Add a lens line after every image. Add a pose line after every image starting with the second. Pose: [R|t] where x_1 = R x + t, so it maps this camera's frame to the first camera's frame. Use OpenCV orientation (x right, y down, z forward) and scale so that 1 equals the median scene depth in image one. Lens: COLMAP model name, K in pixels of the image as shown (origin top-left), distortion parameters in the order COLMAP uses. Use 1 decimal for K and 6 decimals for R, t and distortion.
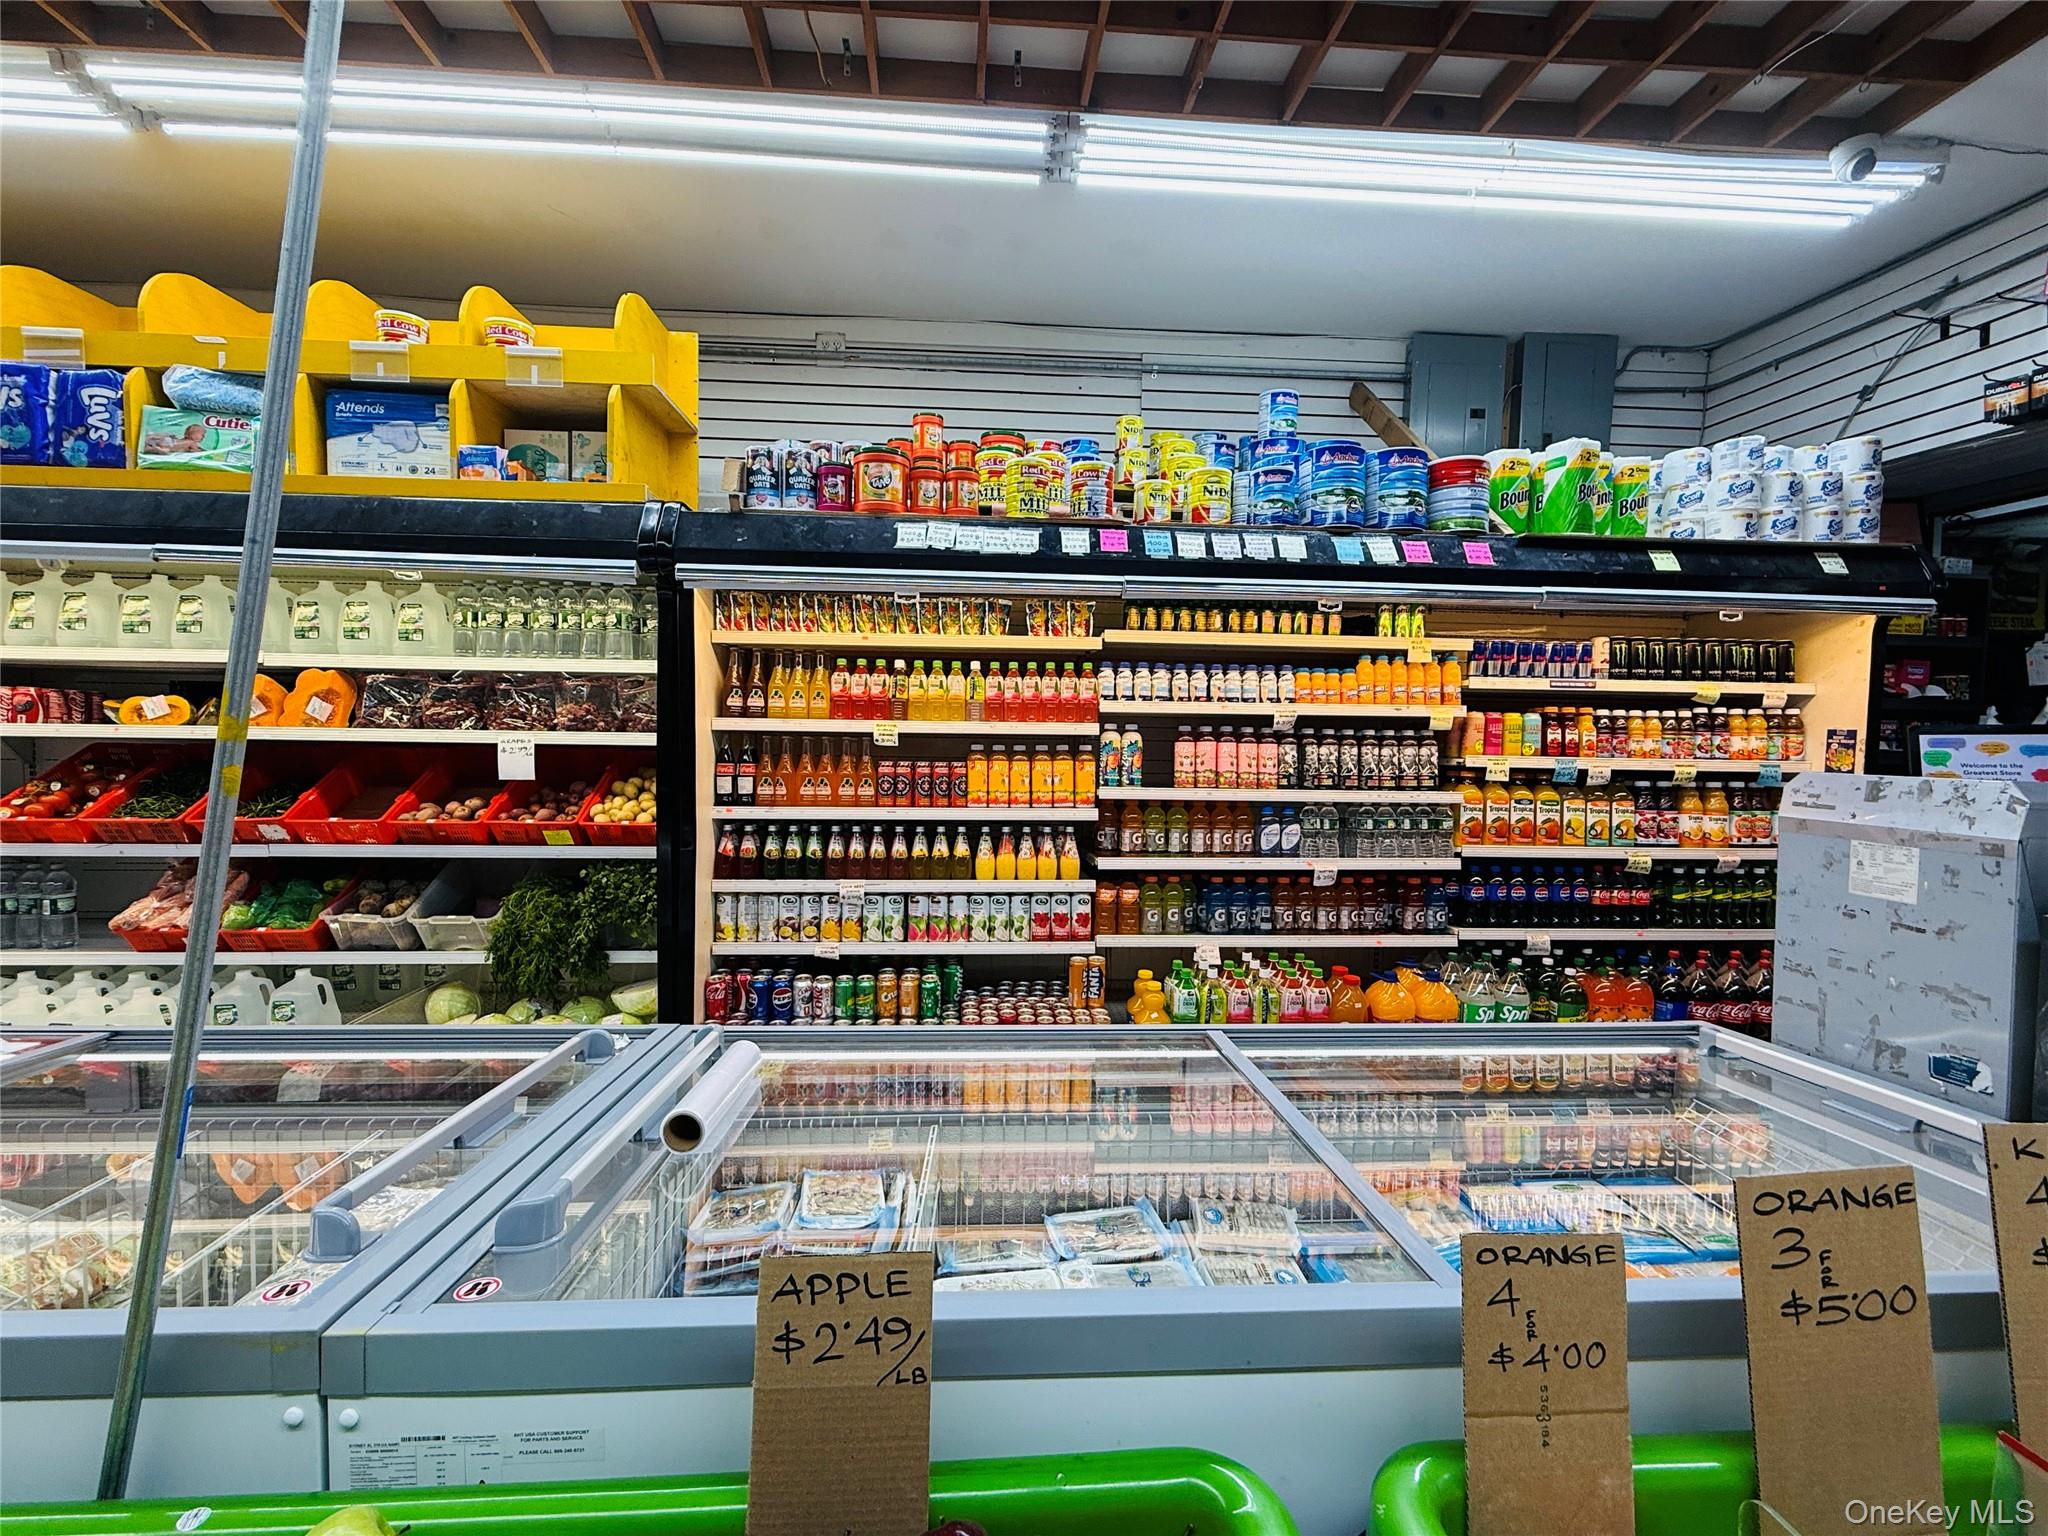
lens RADIAL K [[889.9, 0, 1024.4], [0, 889.9, 766.0], [0, 0, 1]] dist [0.000198, -0.000174]
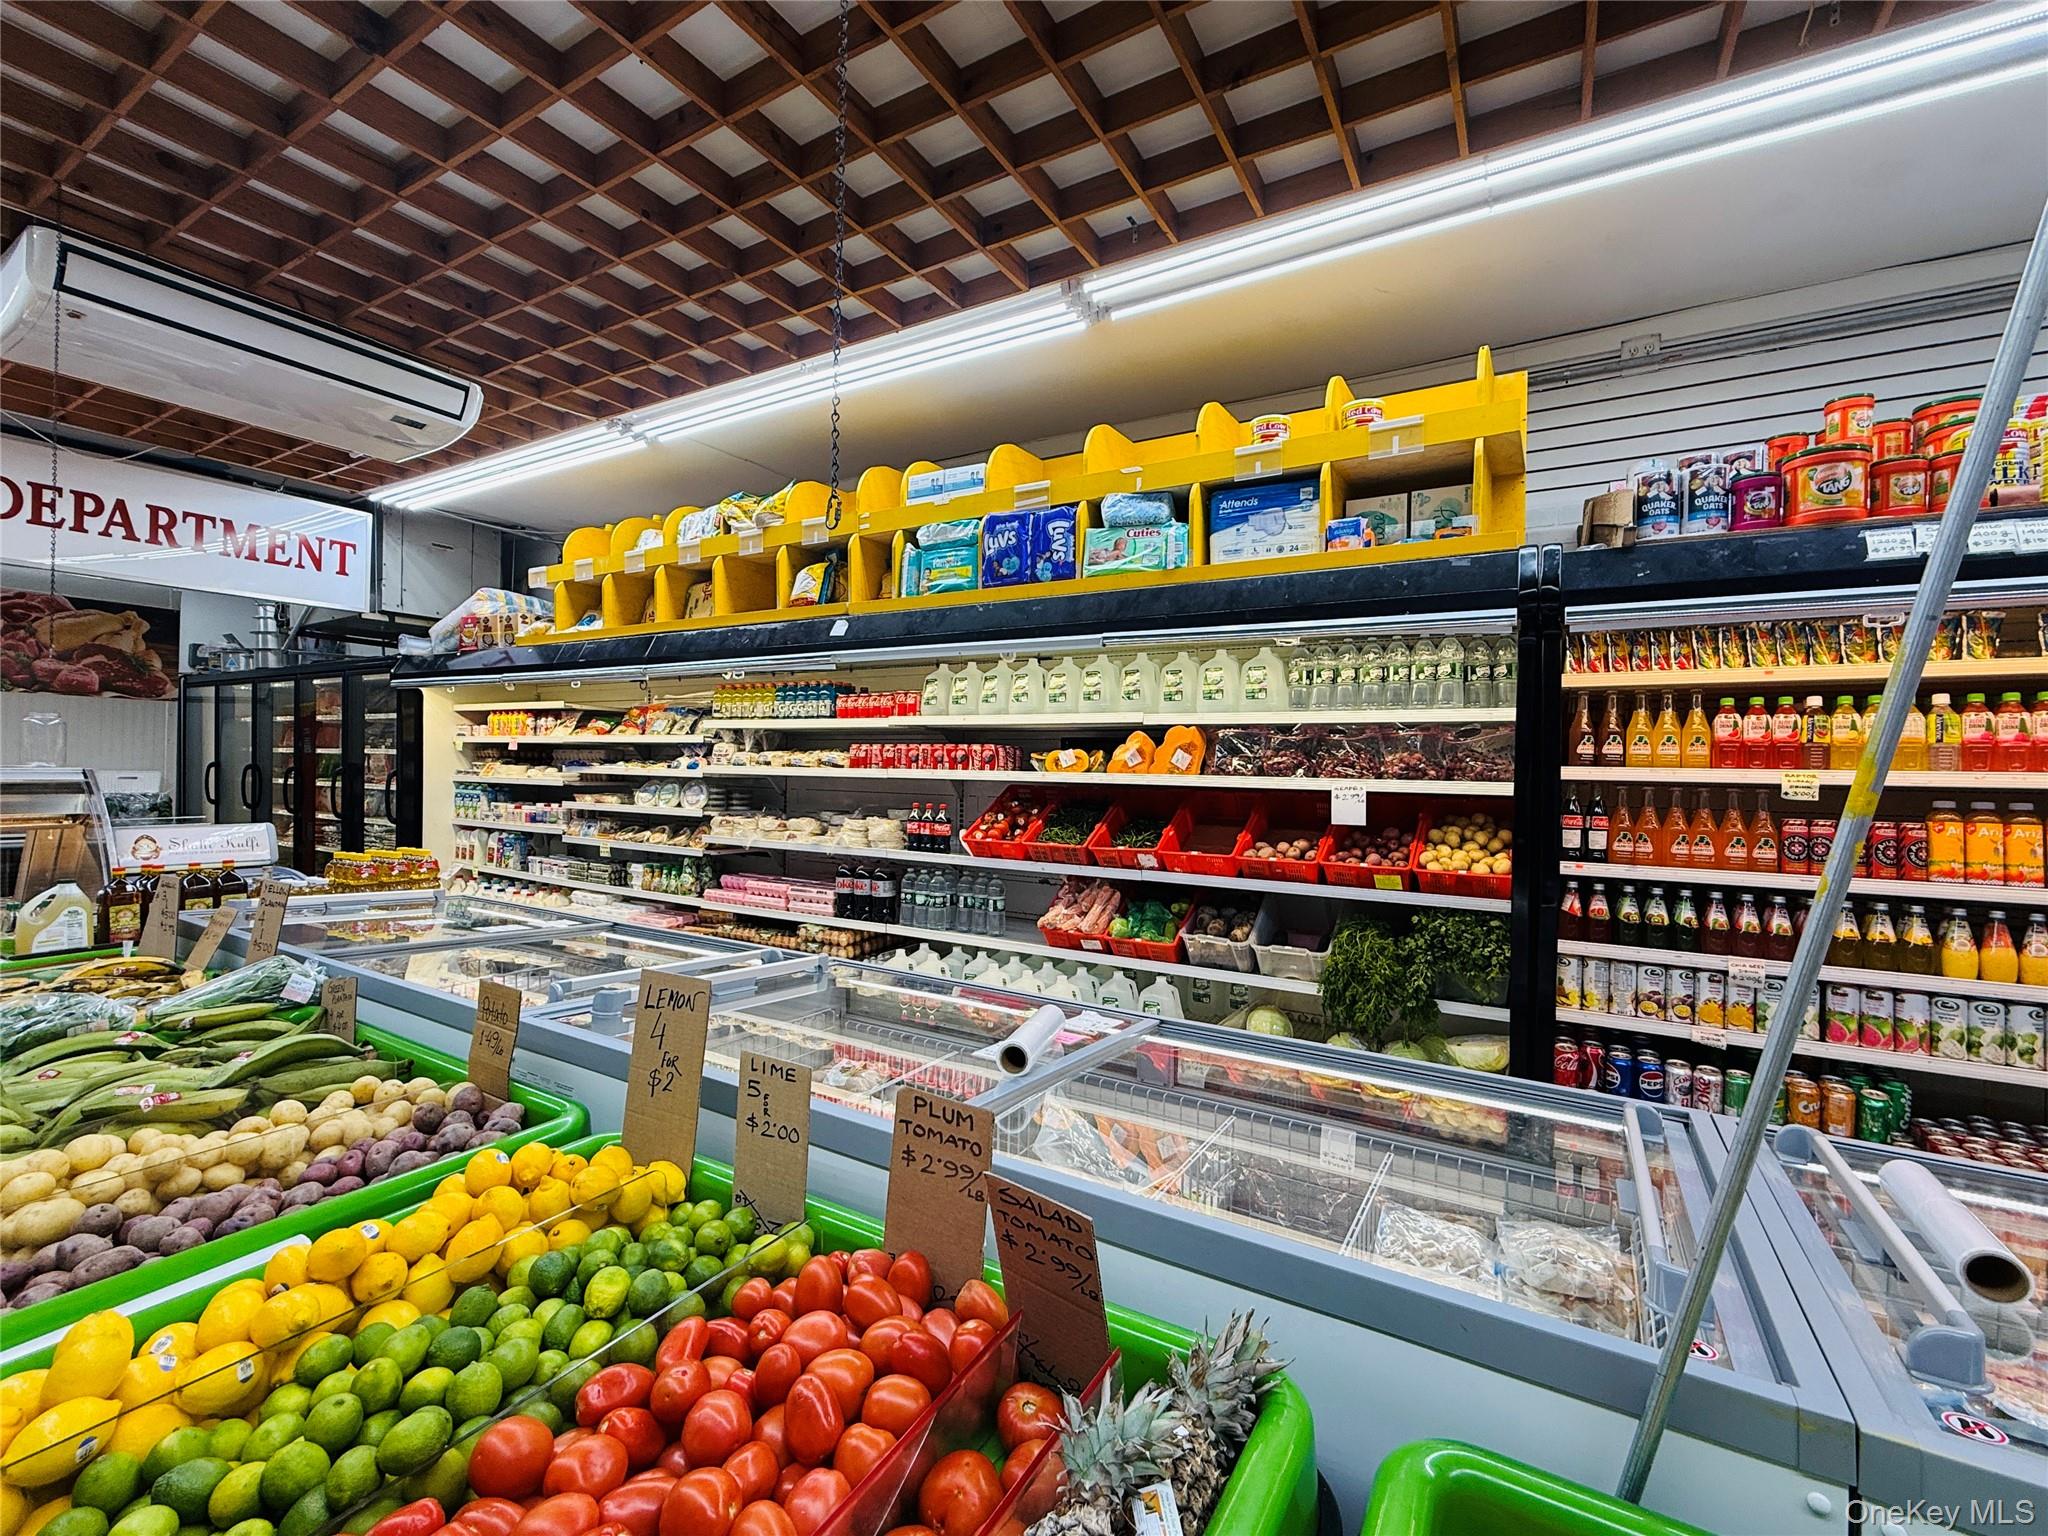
lens RADIAL K [[889.9, 0, 1024.4], [0, 889.9, 766.0], [0, 0, 1]] dist [0.000198, -0.000174]
pose [[0.820244, -0.000026, -0.572013, -0.271586], [-0.025272, 0.999022, -0.036286, -0.006192], [0.571455, 0.044219, 0.819441, -0.094402]]
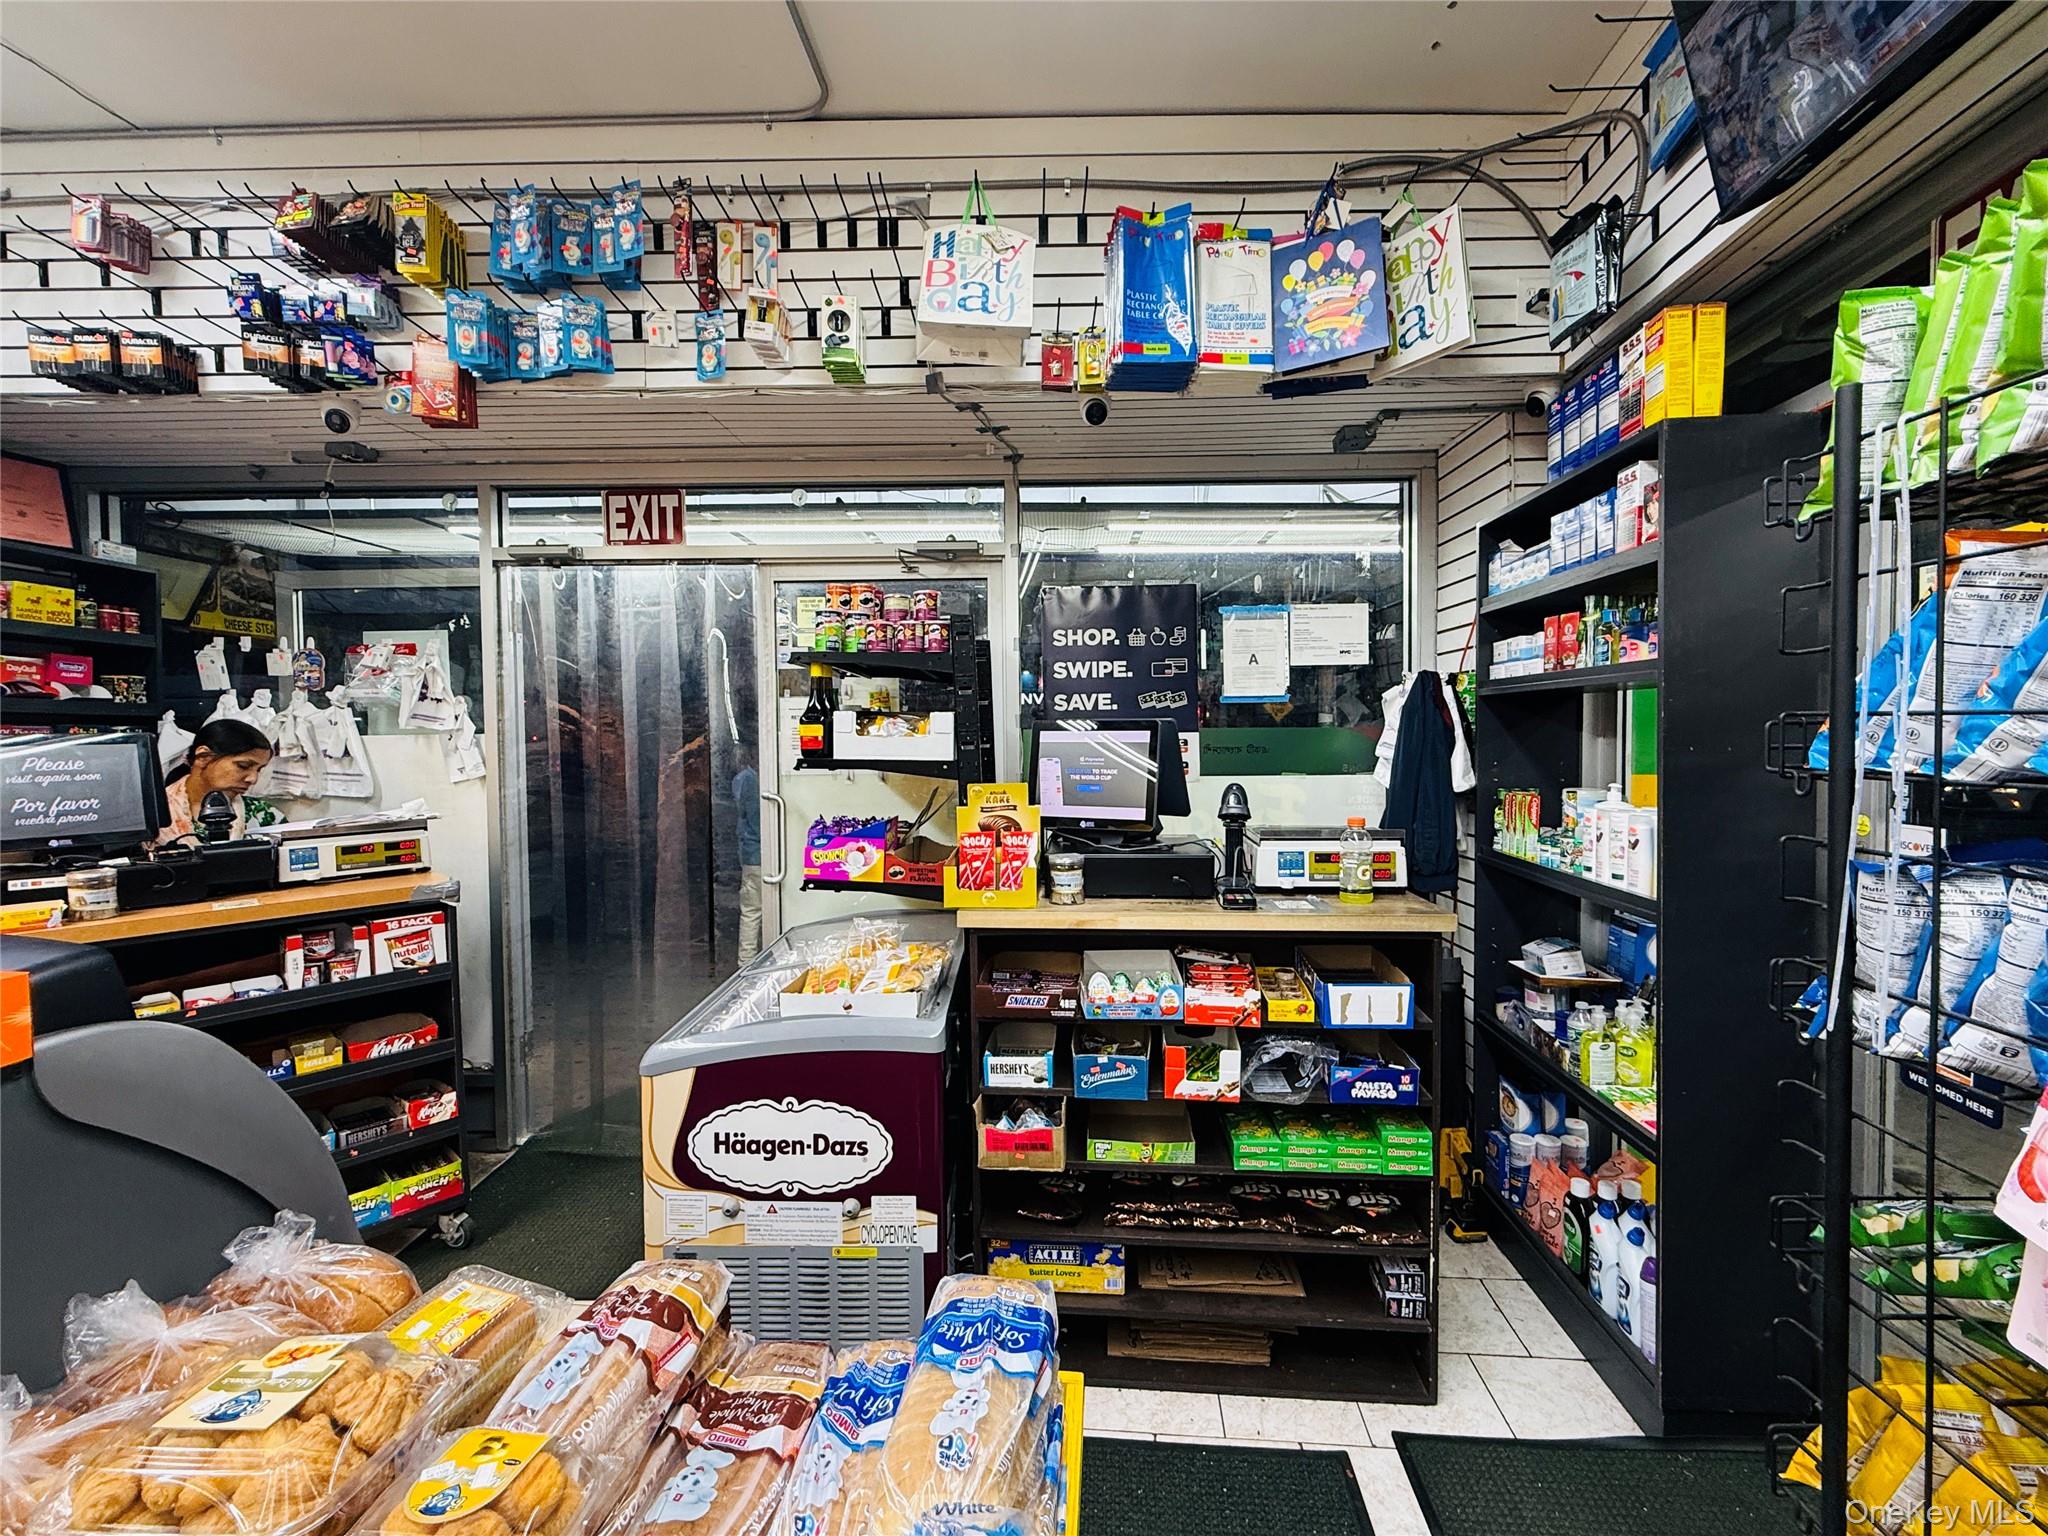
lens RADIAL K [[889.9, 0, 1024.4], [0, 889.9, 766.0], [0, 0, 1]] dist [0.000198, -0.000174]
pose [[0.164322, -0.046326, 0.985318, 0.373292], [0.043059, 0.998281, 0.039755, -0.009213], [-0.985467, 0.035894, 0.166034, -0.046070]]
